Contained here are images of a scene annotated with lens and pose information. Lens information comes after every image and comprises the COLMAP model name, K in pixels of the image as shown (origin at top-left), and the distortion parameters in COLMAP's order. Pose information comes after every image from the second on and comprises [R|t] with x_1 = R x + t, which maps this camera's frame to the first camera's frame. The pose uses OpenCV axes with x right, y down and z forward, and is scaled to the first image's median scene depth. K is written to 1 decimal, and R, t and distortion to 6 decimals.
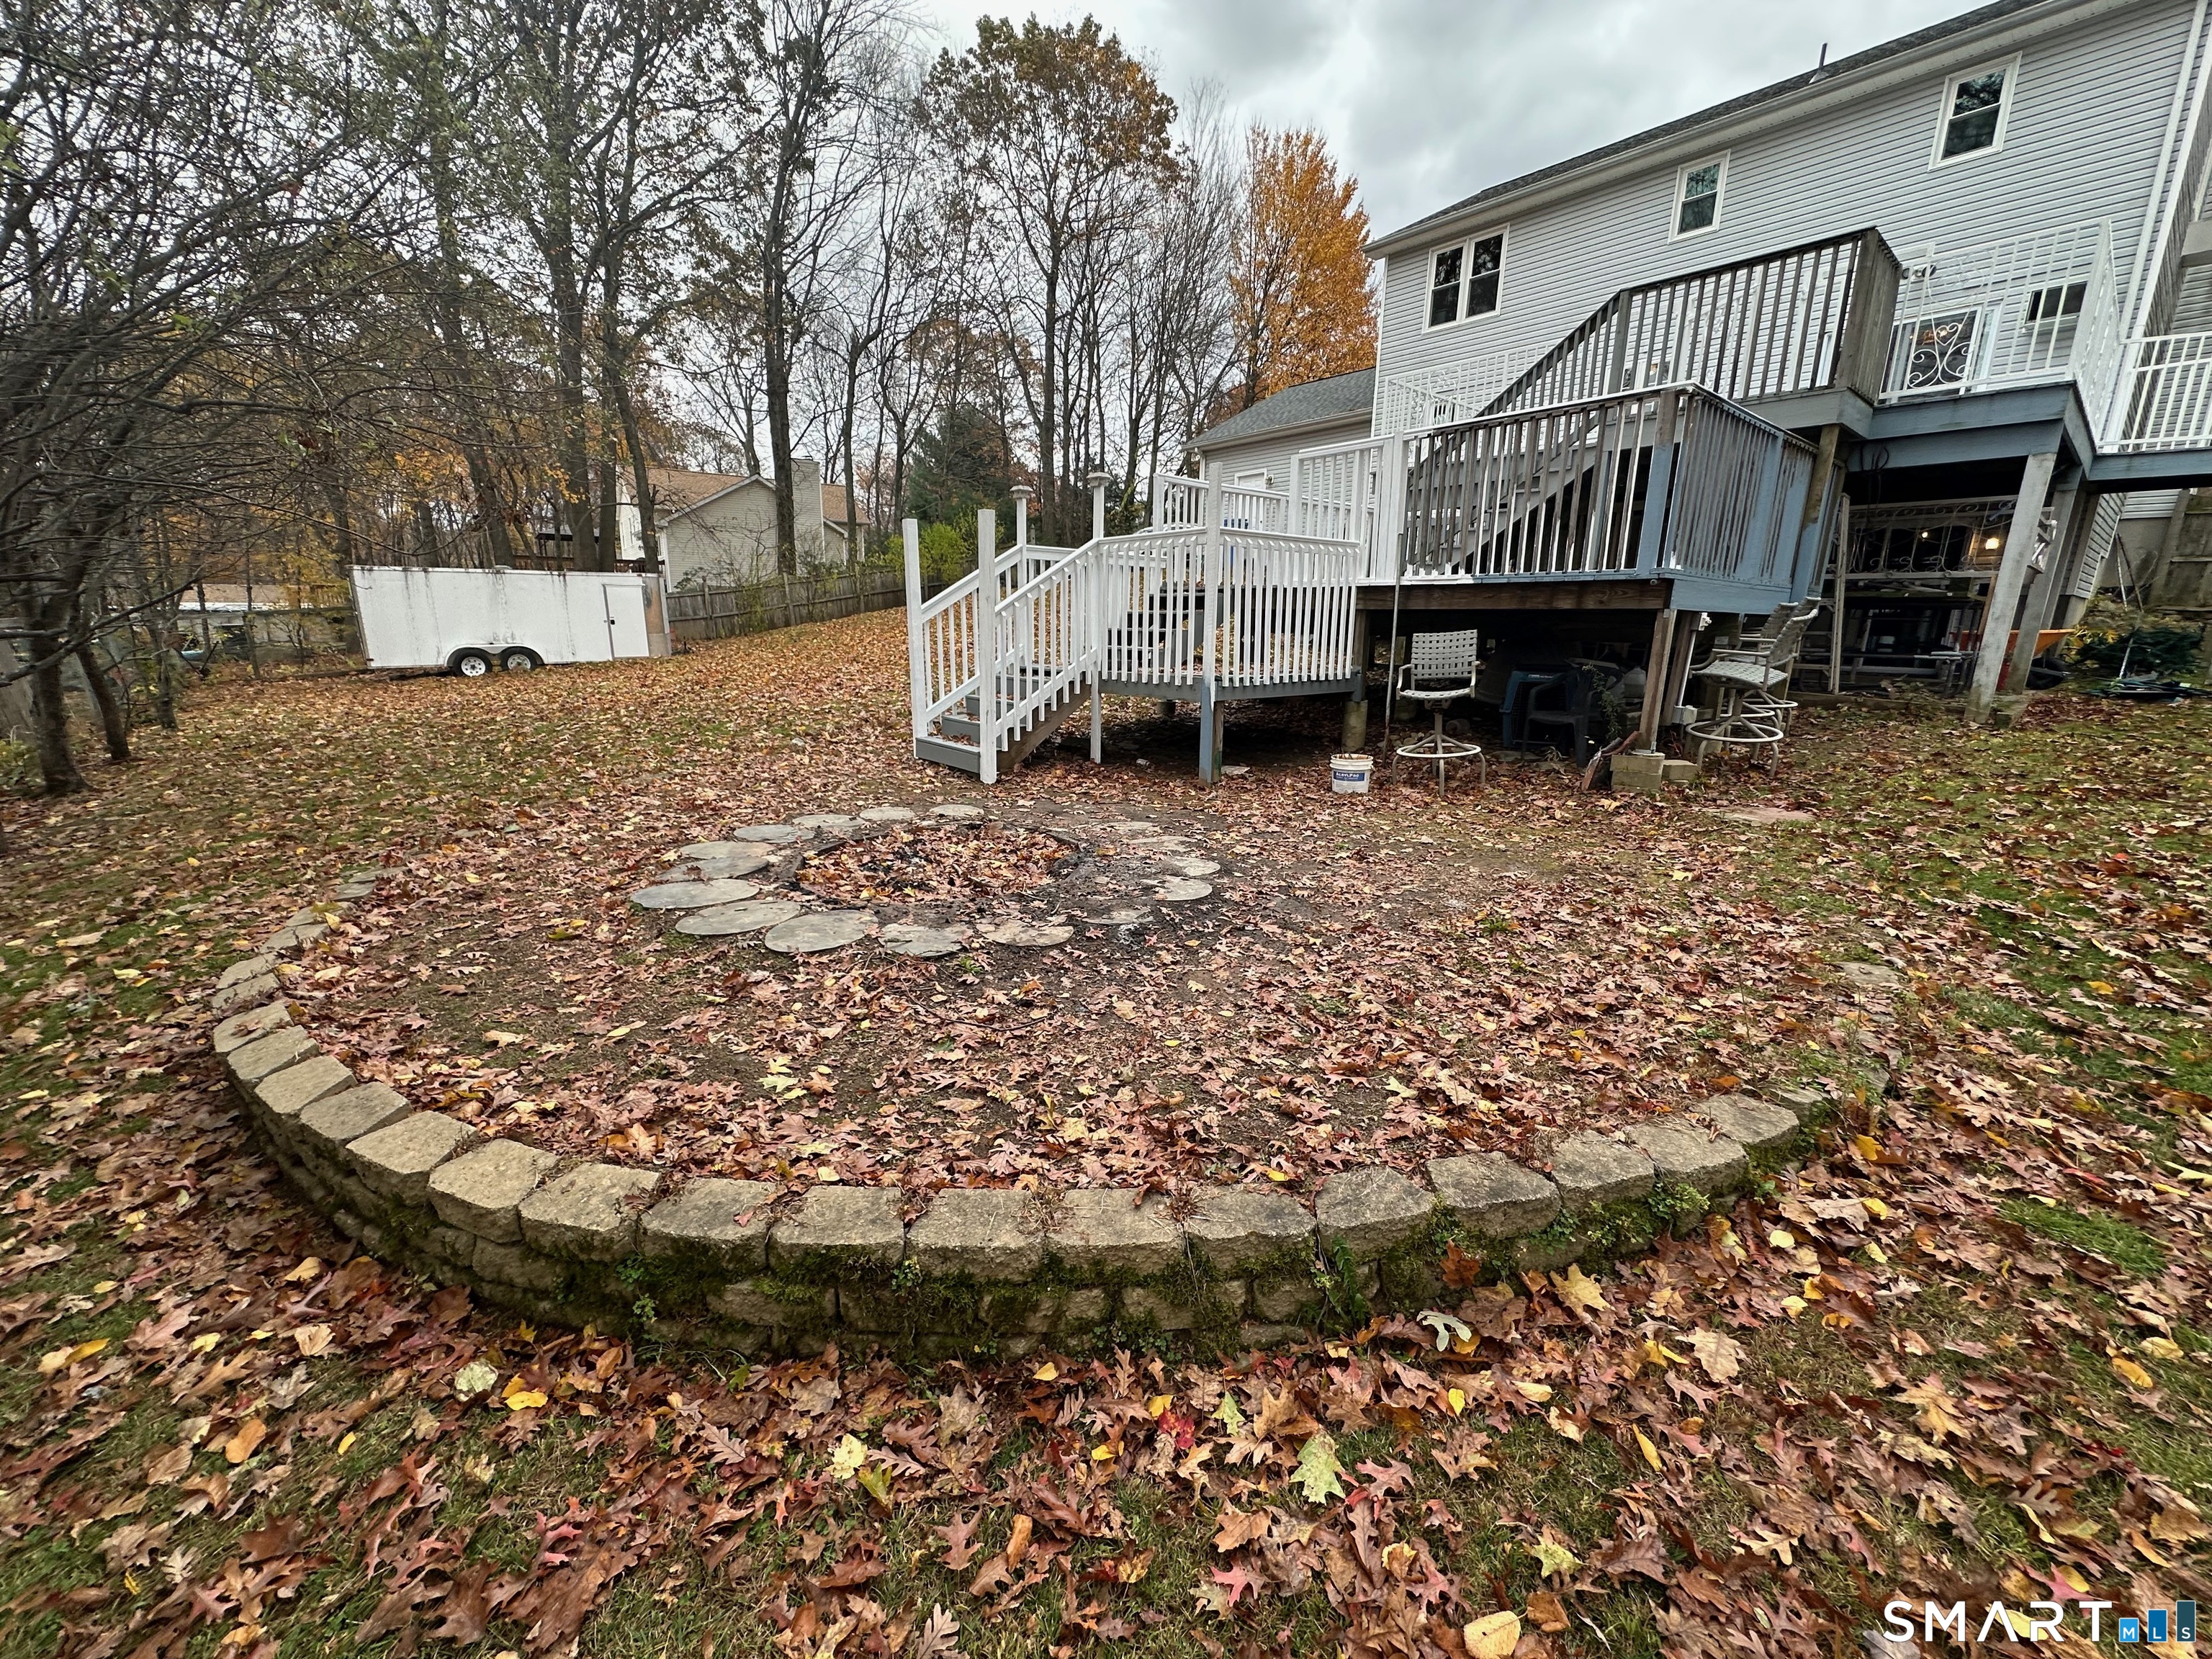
lens RADIAL K [[881.5, 0, 1106.0], [0, 881.5, 829.5], [0, 0, 1]] dist [-0.002977, -0.000565]
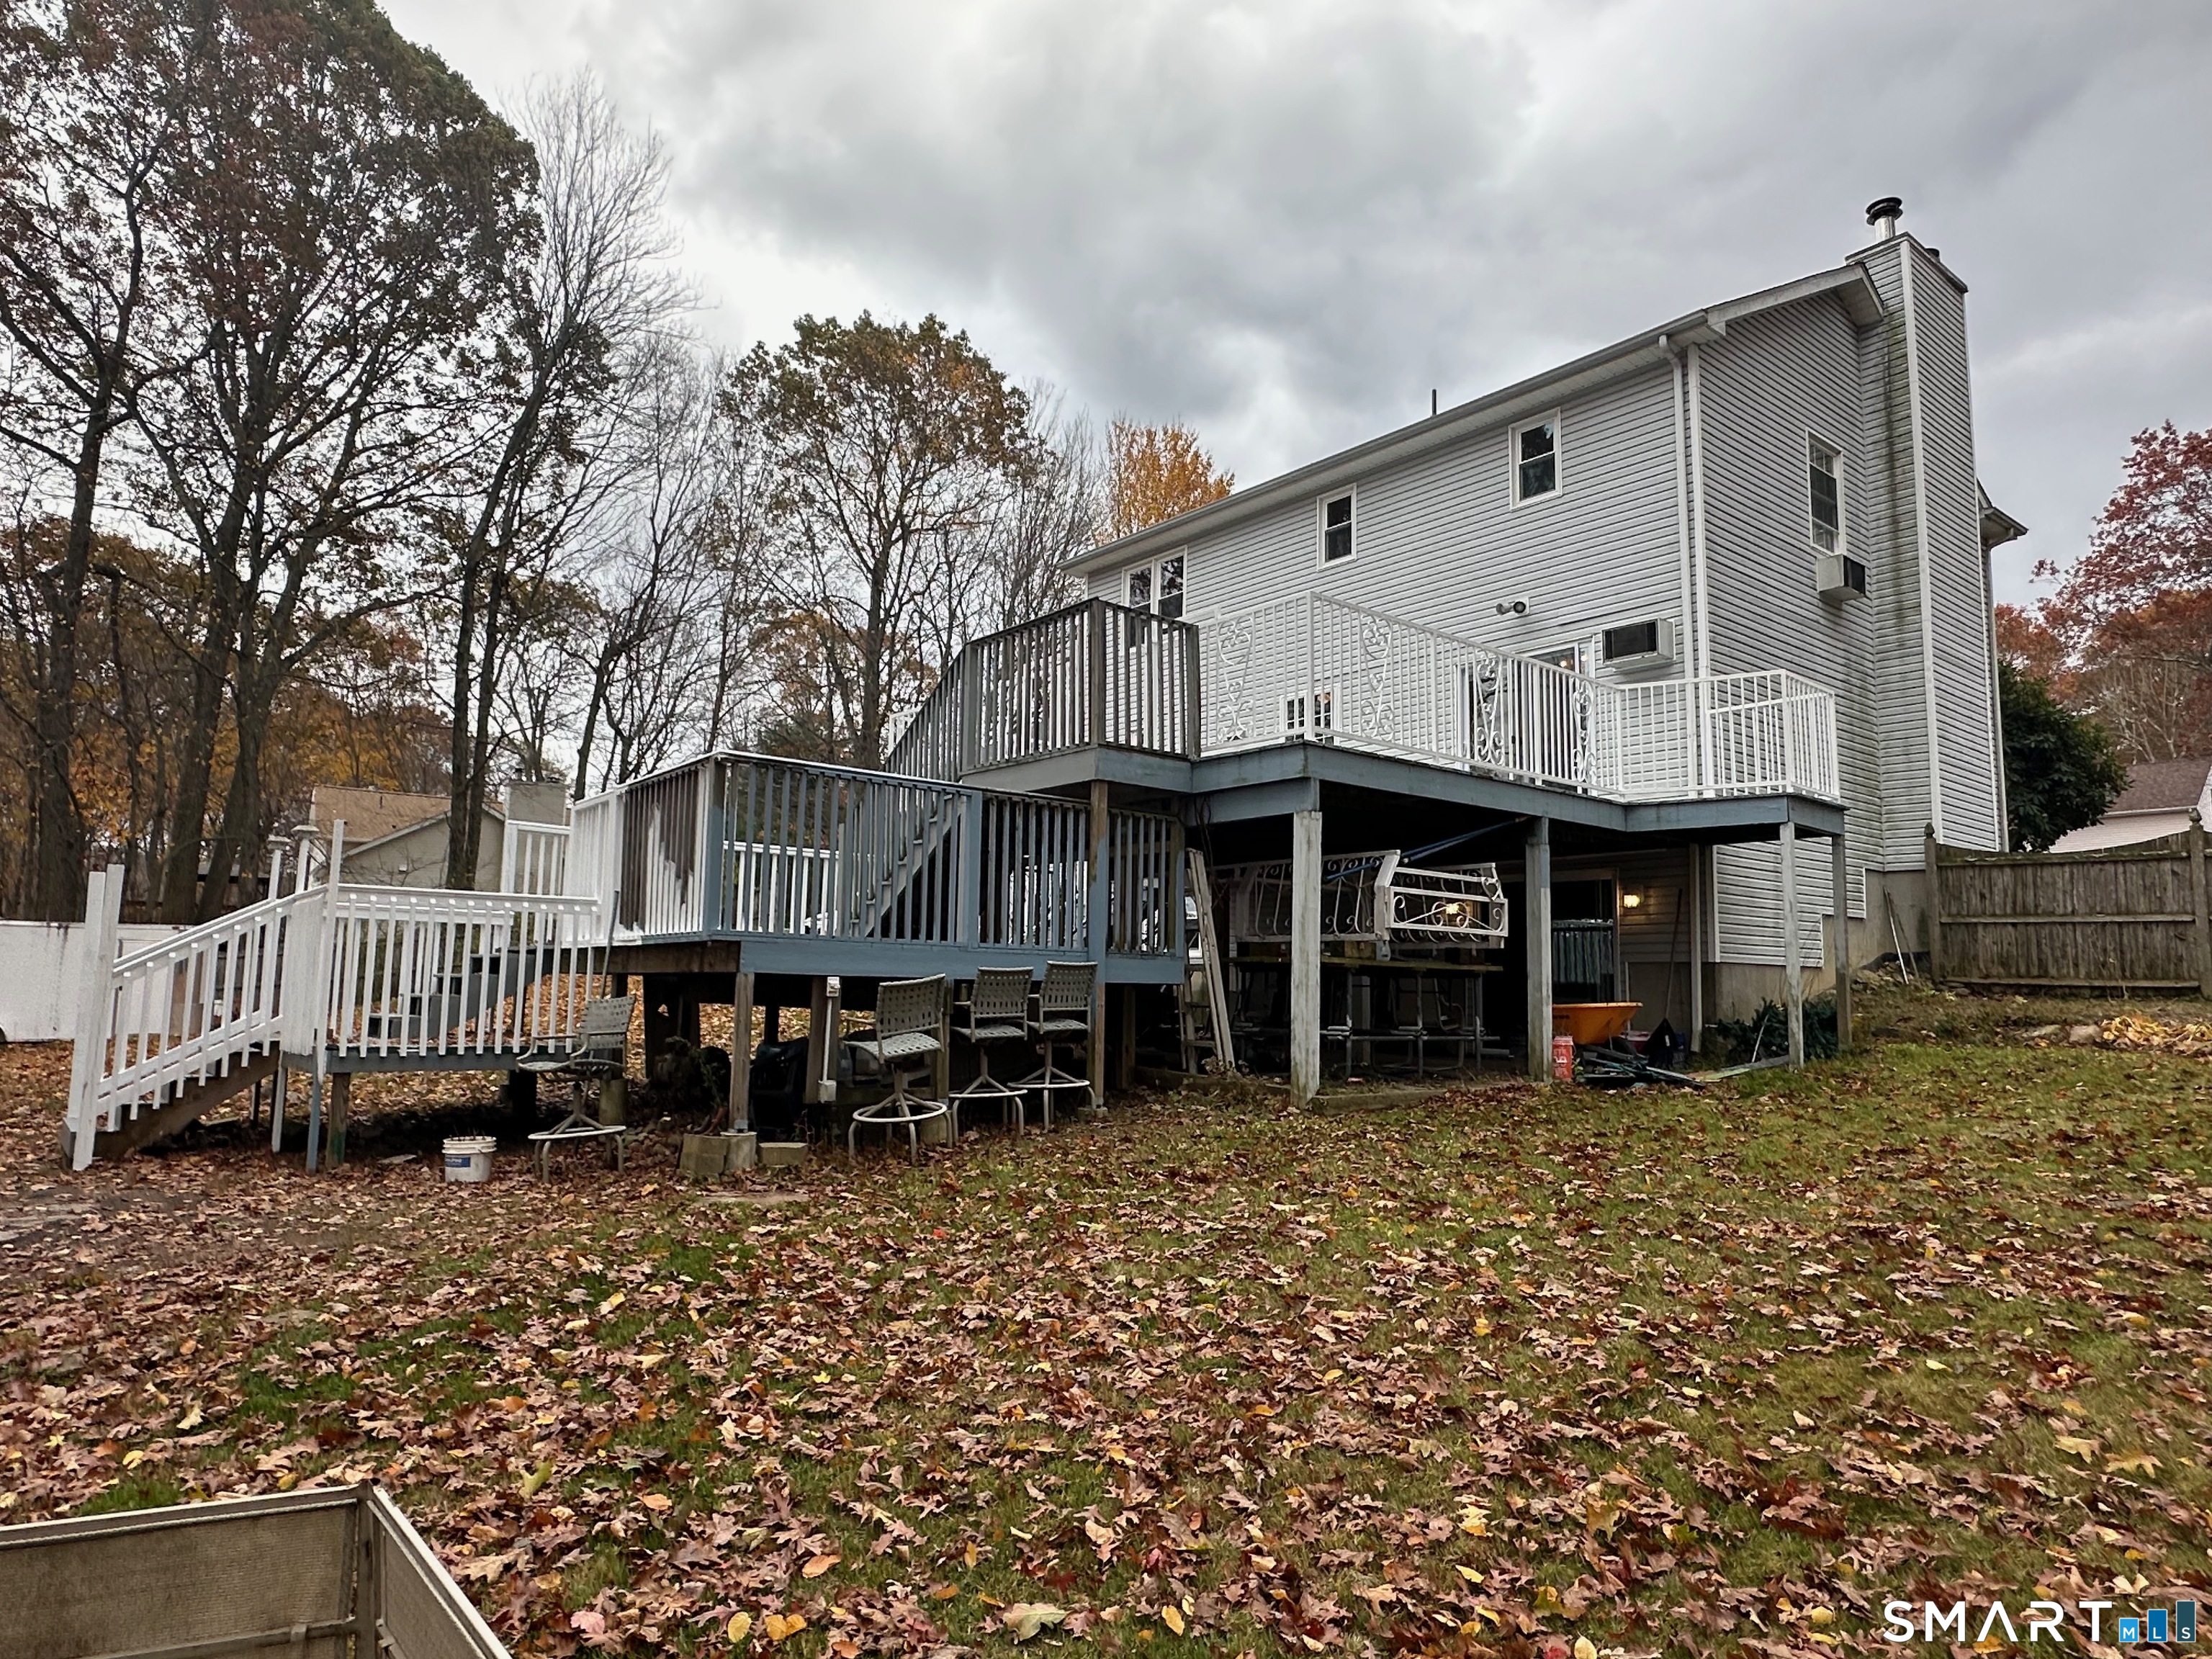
lens RADIAL K [[1318.4, 0, 1106.0], [0, 1318.4, 829.5], [0, 0, 1]] dist [0.003388, 0.000371]
pose [[0.999981, 0.004148, -0.004585, 0.183727], [-0.005484, 0.937471, -0.348019, 0.016498], [0.002855, 0.348038, 0.937476, -0.064964]]
